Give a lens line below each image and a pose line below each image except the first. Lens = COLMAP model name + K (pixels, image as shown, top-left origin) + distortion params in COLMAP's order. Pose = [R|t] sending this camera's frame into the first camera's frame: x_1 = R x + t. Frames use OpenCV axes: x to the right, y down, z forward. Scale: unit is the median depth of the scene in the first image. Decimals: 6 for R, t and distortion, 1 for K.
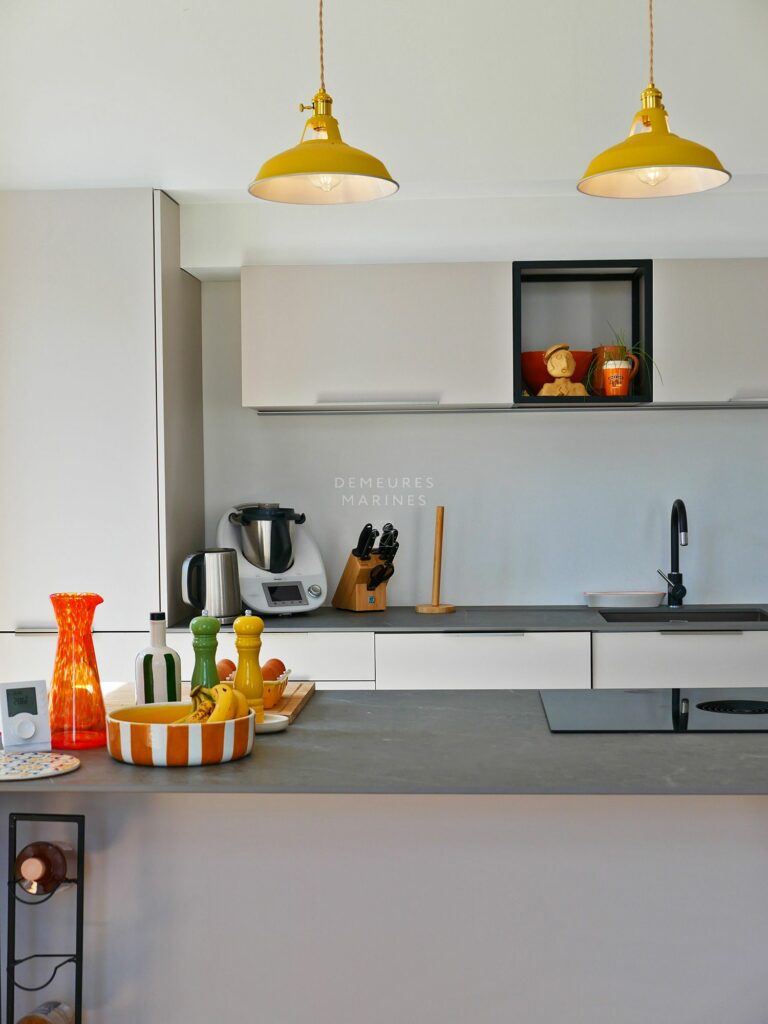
lens RADIAL K [[1516.5, 0, 384.0], [0, 1516.5, 512.0], [0, 0, 1]] dist [-0.017166, 0.033449]
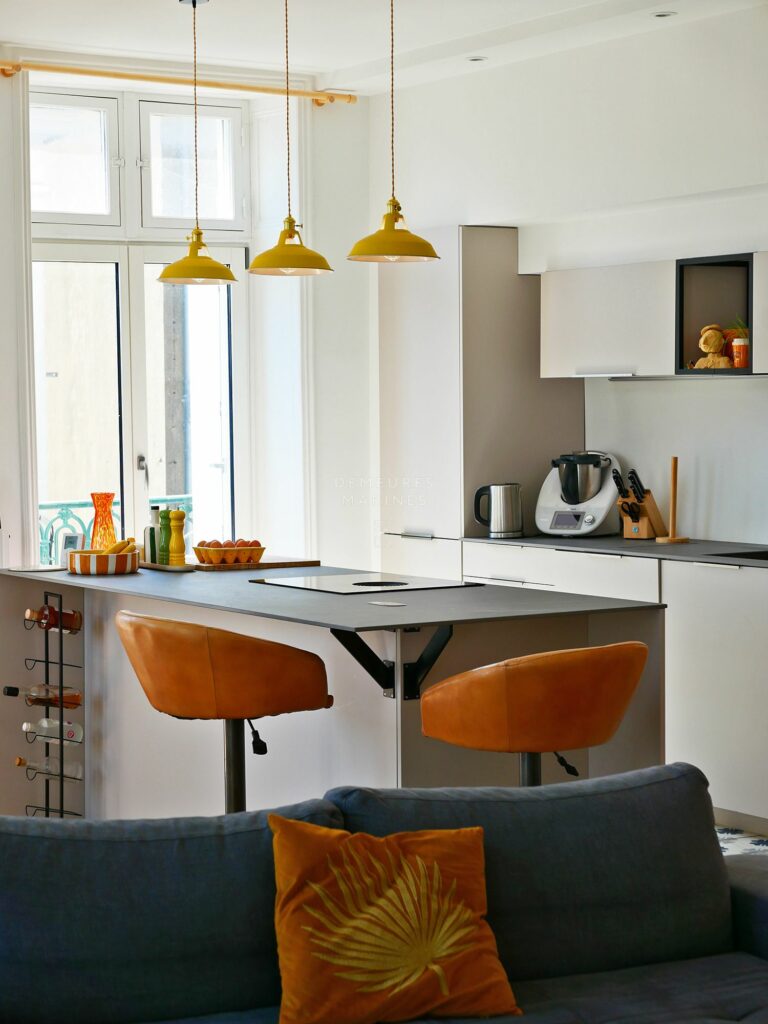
lens RADIAL K [[2203.8, 0, 384.0], [0, 2203.8, 512.0], [0, 0, 1]] dist [0.089327, -0.235237]
pose [[0.589527, 0.048029, -0.806320, 1.398540], [-0.023014, 0.998824, 0.042669, -0.031177], [0.807421, -0.006598, 0.589939, -0.253161]]
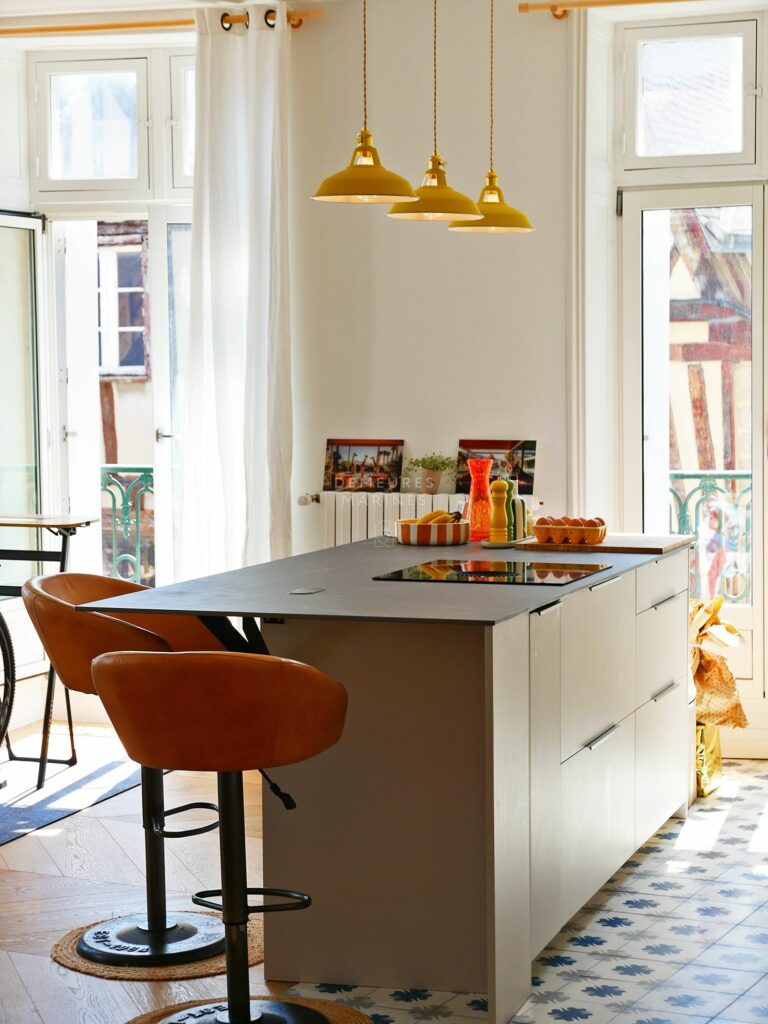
lens RADIAL K [[2203.8, 0, 384.0], [0, 2203.8, 512.0], [0, 0, 1]] dist [0.089327, -0.235237]
pose [[-0.377075, 0.069300, -0.923586, 1.406074], [-0.011997, 0.996748, 0.079688, -0.058149], [0.926105, 0.041128, -0.375017, 1.137550]]
